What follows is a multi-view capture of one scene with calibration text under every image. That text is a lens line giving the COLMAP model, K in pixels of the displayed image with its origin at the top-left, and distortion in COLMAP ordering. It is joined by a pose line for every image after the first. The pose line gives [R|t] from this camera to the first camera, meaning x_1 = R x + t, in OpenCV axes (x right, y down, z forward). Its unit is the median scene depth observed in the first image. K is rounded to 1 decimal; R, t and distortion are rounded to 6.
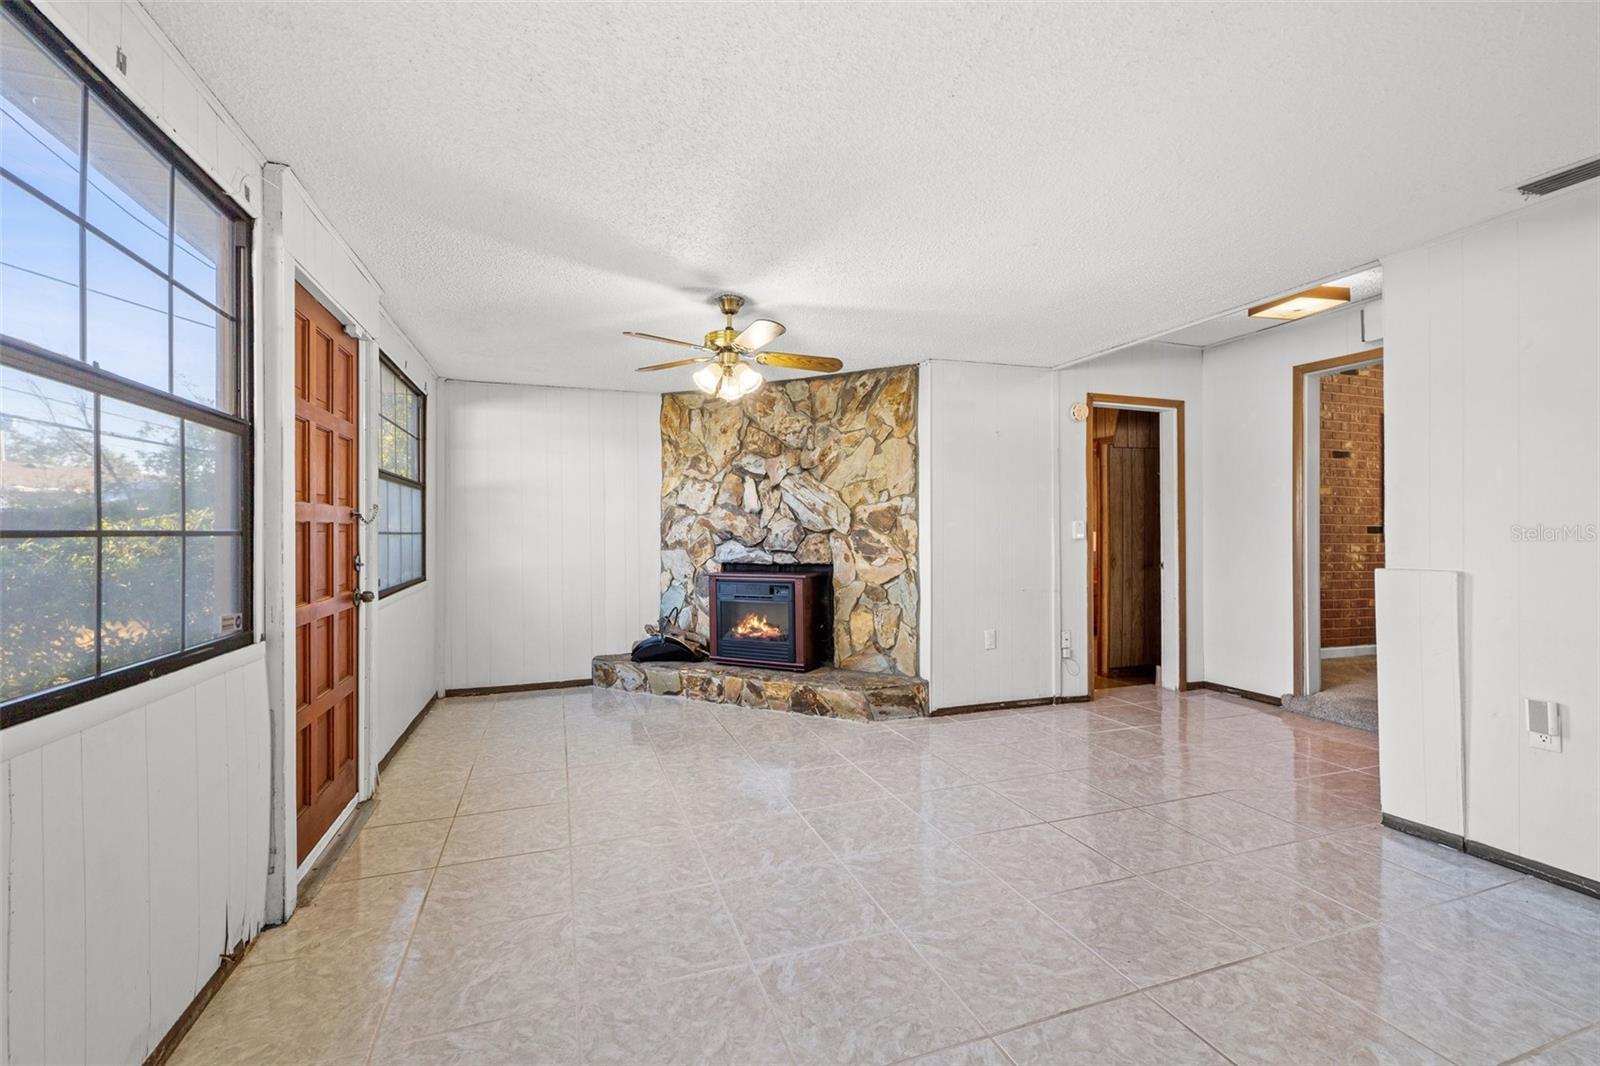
lens RADIAL K [[675.3, 0, 798.6], [0, 675.3, 533.3], [0, 0, 1]] dist [0.000891, -0.000815]
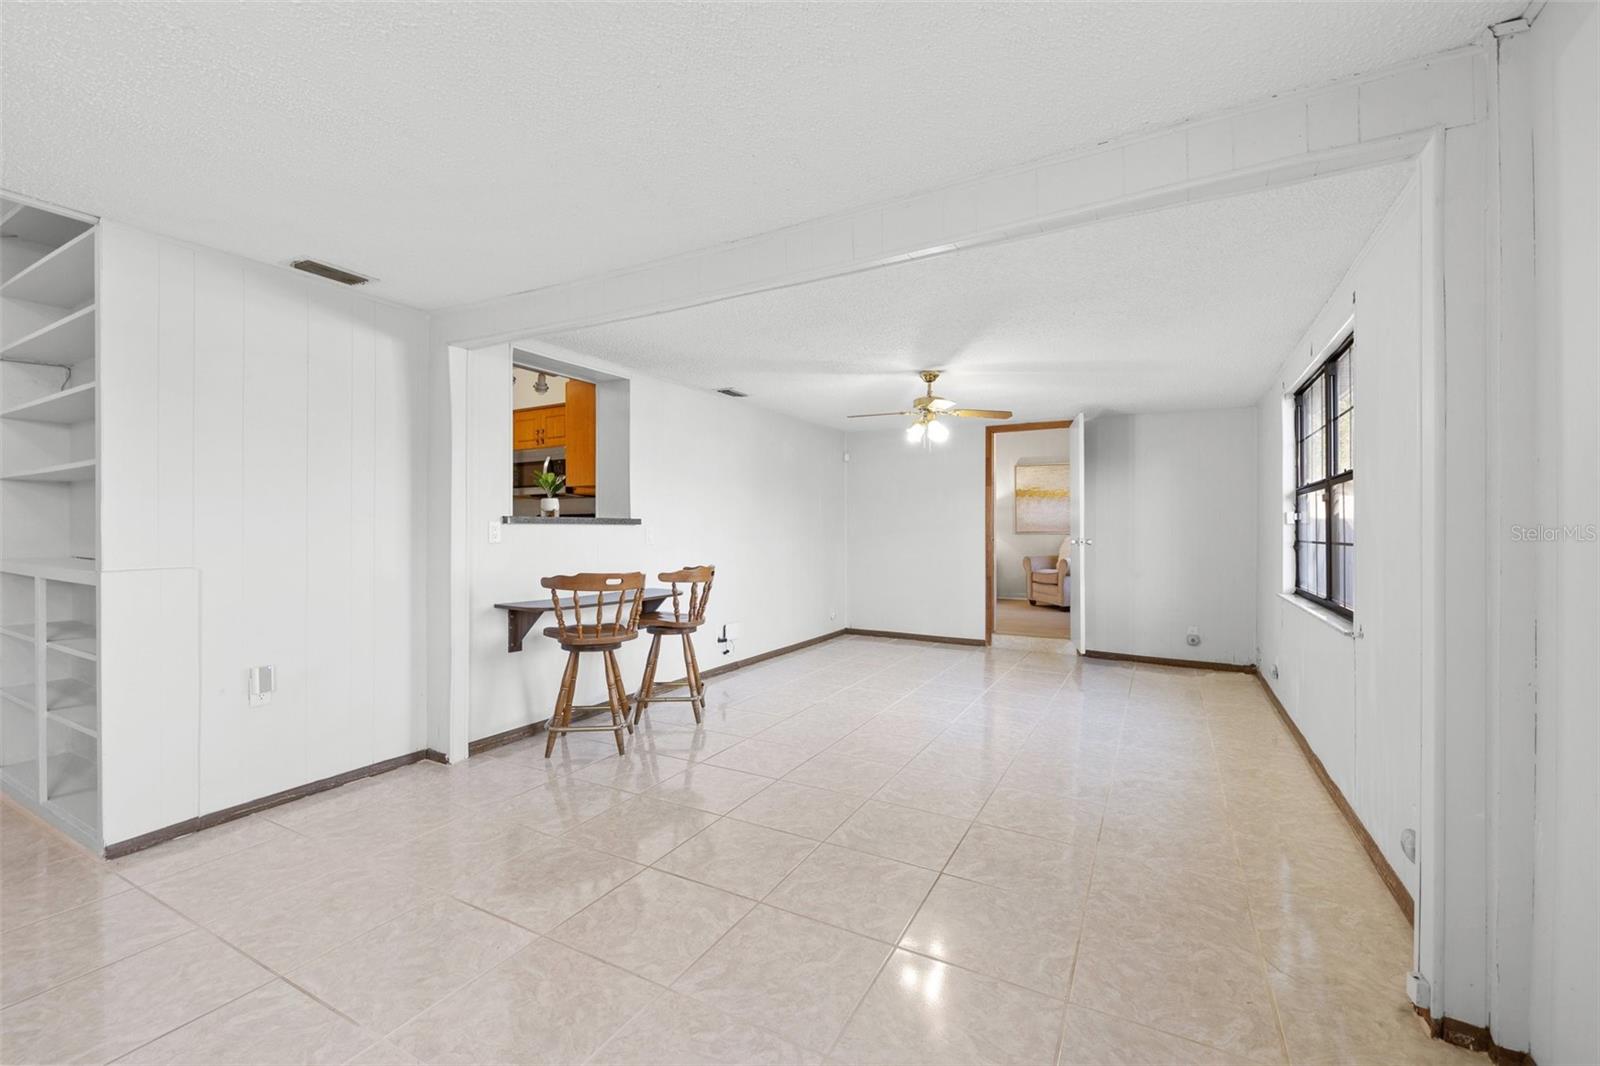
lens RADIAL K [[675.3, 0, 792.4], [0, 675.3, 532.2], [0, 0, 1]] dist [0.000891, -0.000815]
pose [[-0.671457, 0.000675, 0.741043, -0.442725], [-0.001671, 0.999996, -0.002425, 0.004292], [-0.741042, -0.002866, -0.671453, 1.053975]]
